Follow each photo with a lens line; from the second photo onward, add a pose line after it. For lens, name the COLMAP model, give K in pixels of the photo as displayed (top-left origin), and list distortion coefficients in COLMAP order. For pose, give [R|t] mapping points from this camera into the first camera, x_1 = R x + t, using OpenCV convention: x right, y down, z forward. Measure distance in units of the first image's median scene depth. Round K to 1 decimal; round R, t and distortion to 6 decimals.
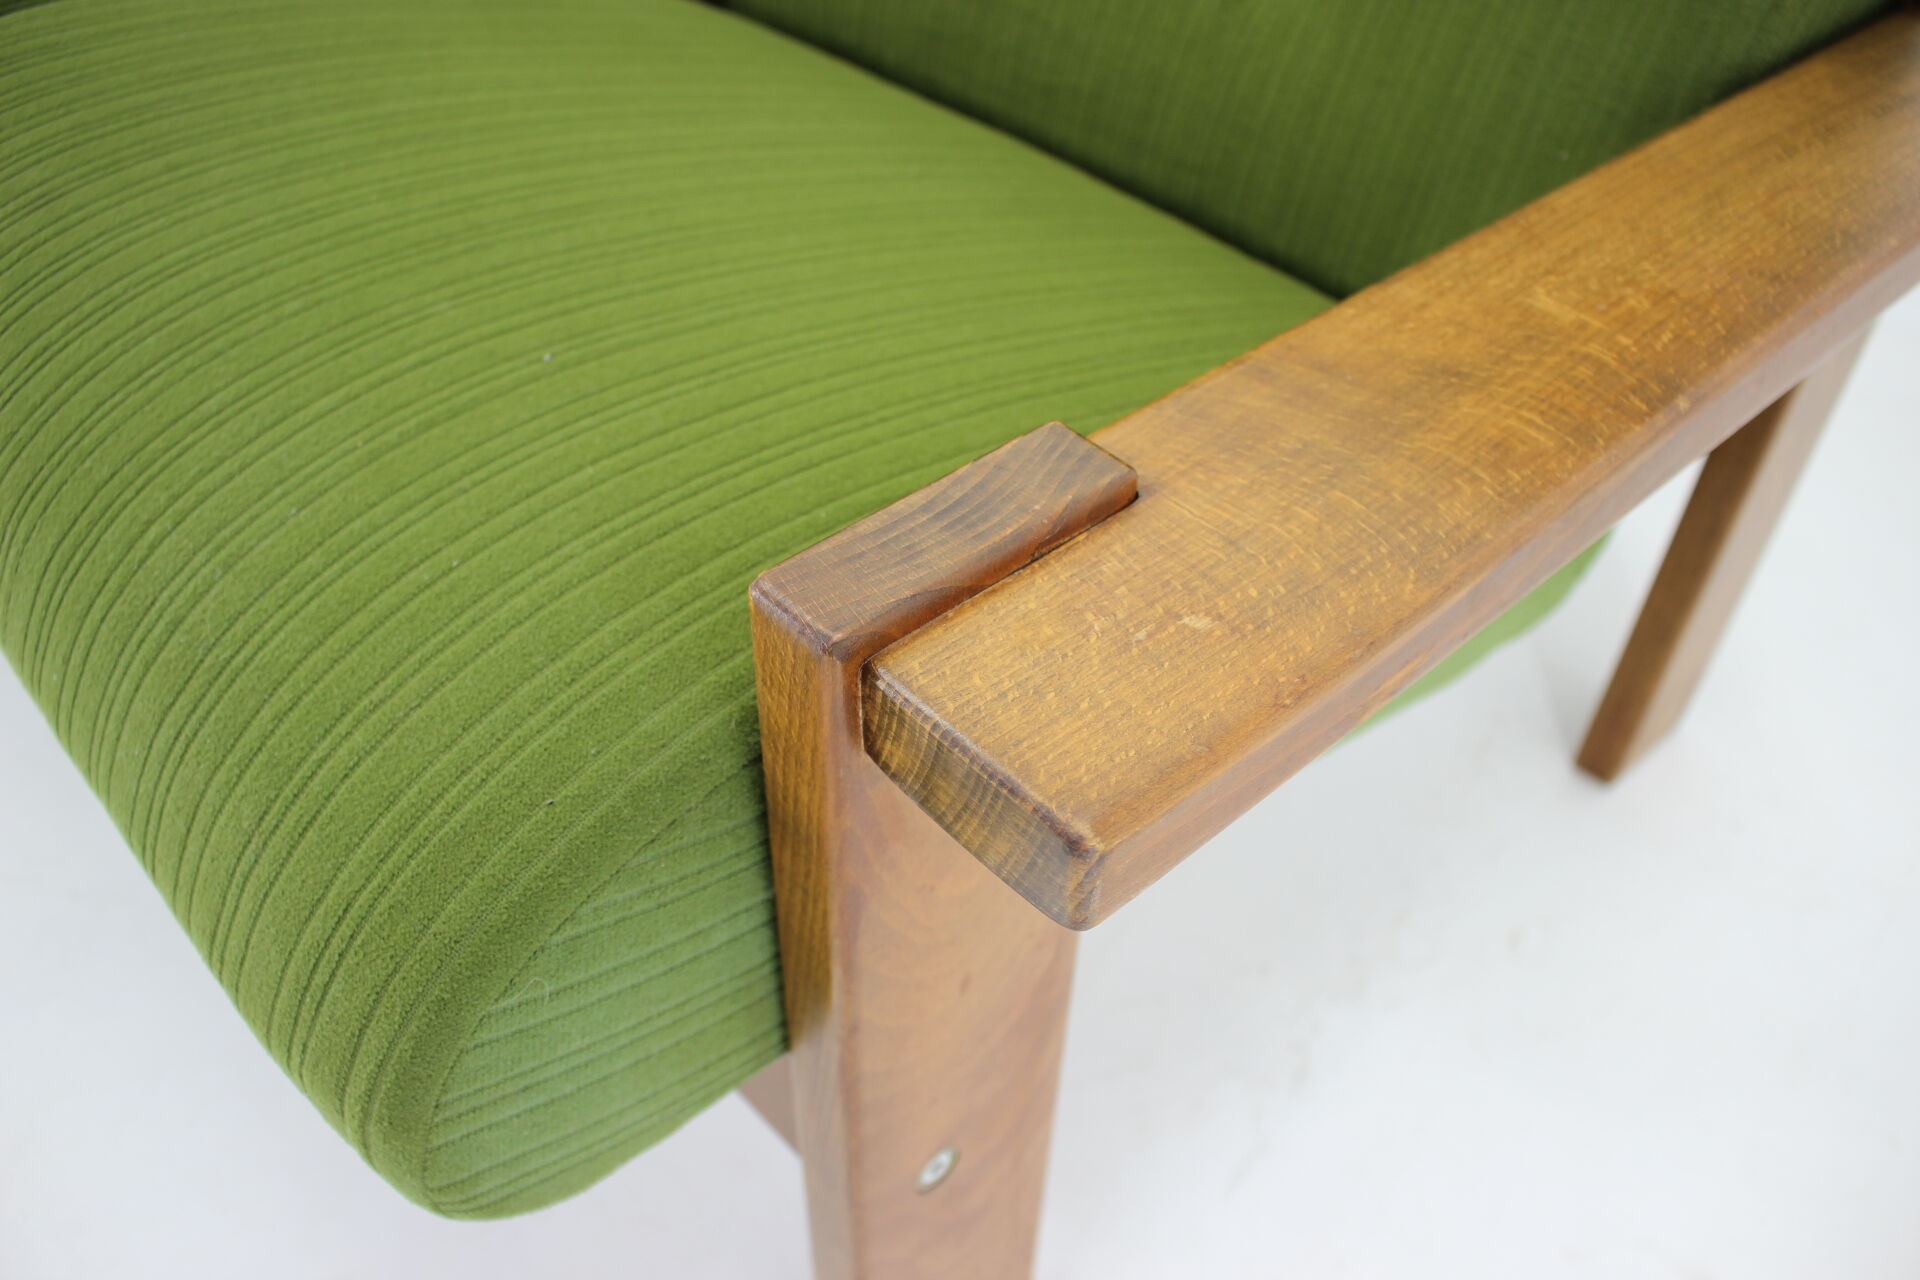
lens RADIAL K [[1613.9, 0, 962.8], [0, 1613.9, 694.2], [0, 0, 1]] dist [-0.151571, 0.114265]
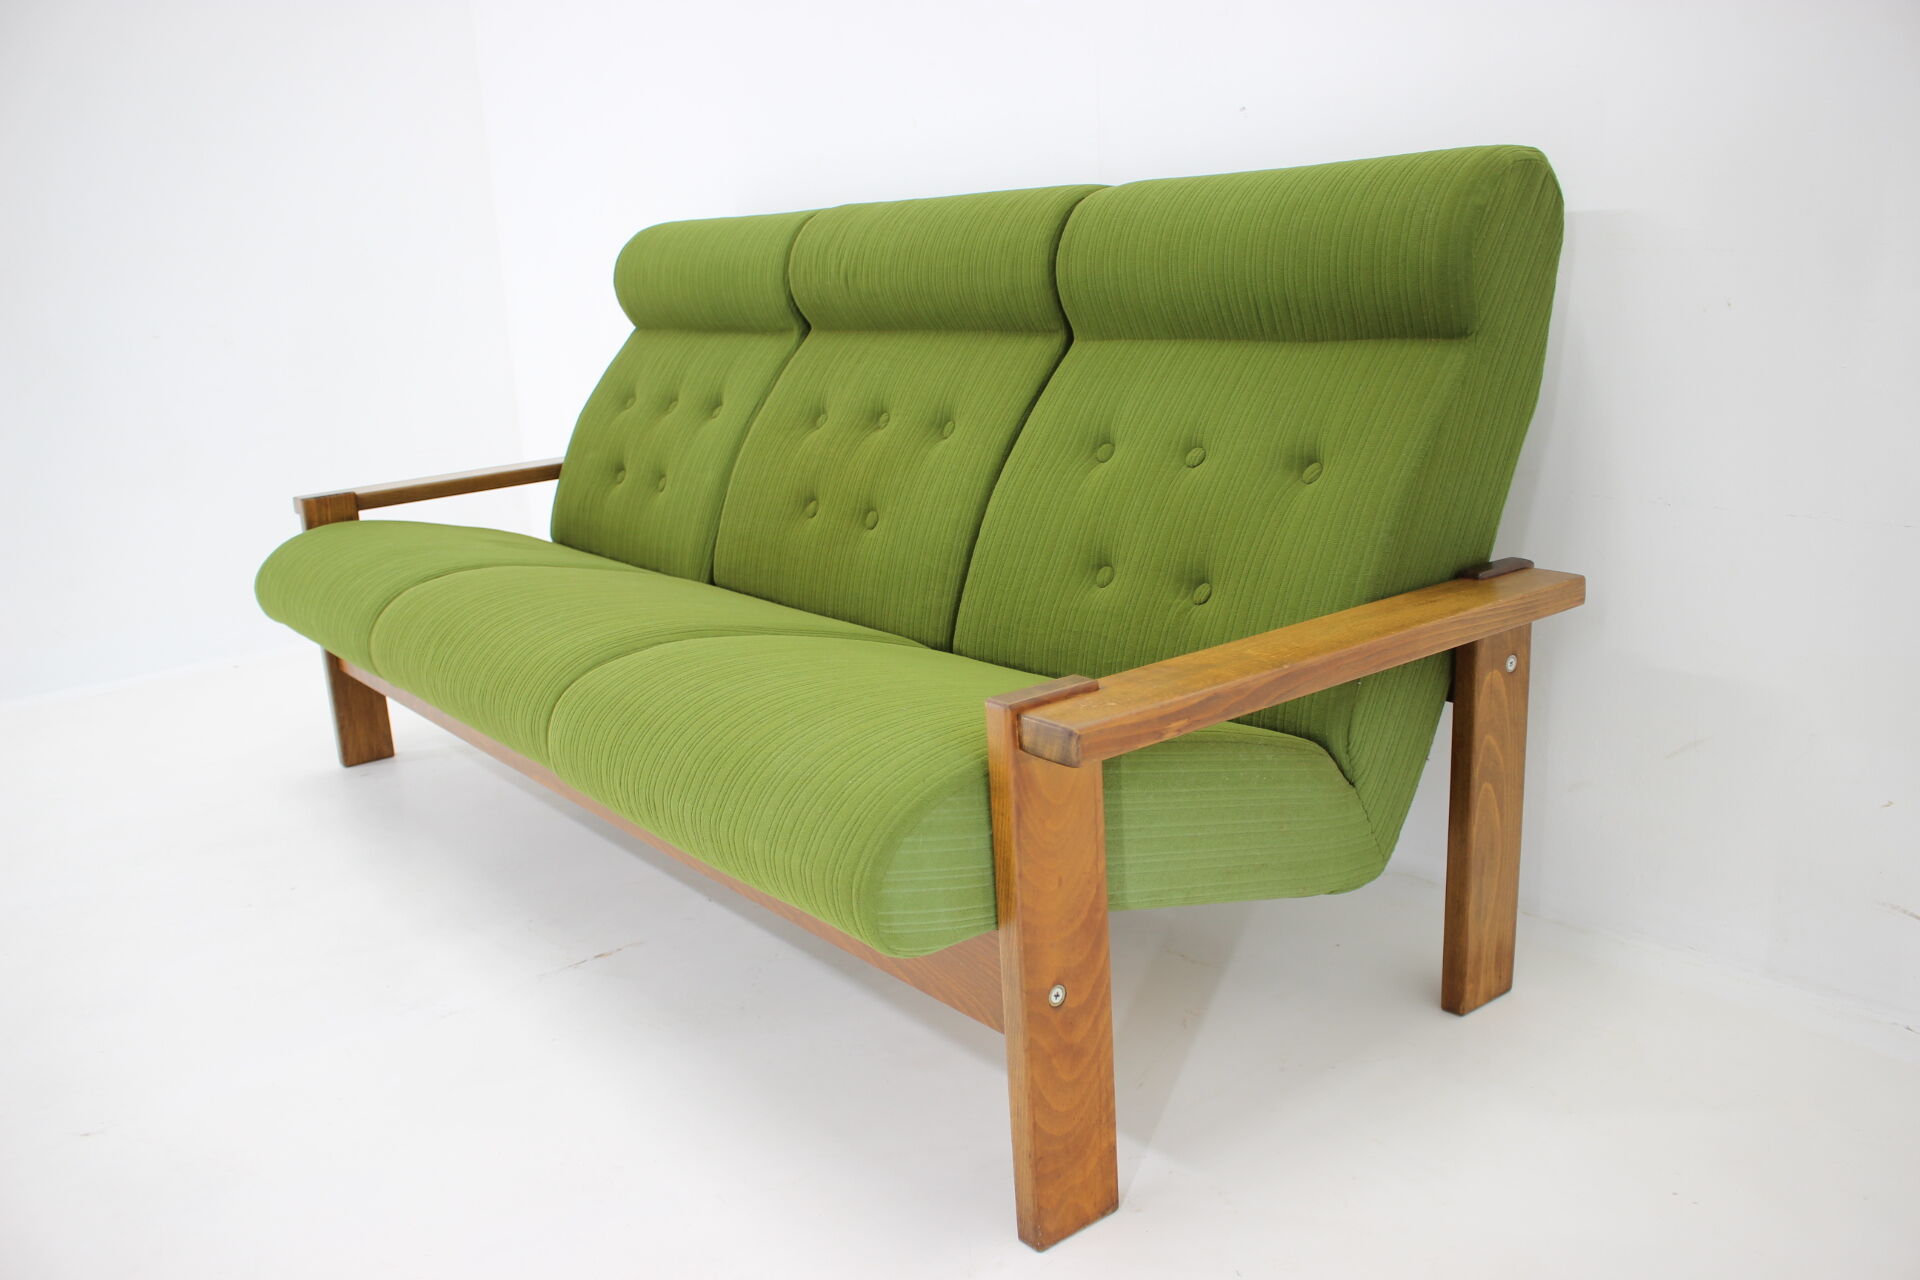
lens RADIAL K [[1613.9, 0, 962.8], [0, 1613.9, 694.2], [0, 0, 1]] dist [-0.151571, 0.114265]
pose [[0.992039, -0.057522, -0.112030, 0.179181], [-0.003079, 0.878245, -0.478201, 1.333063], [0.125897, 0.474739, 0.871076, -1.743705]]
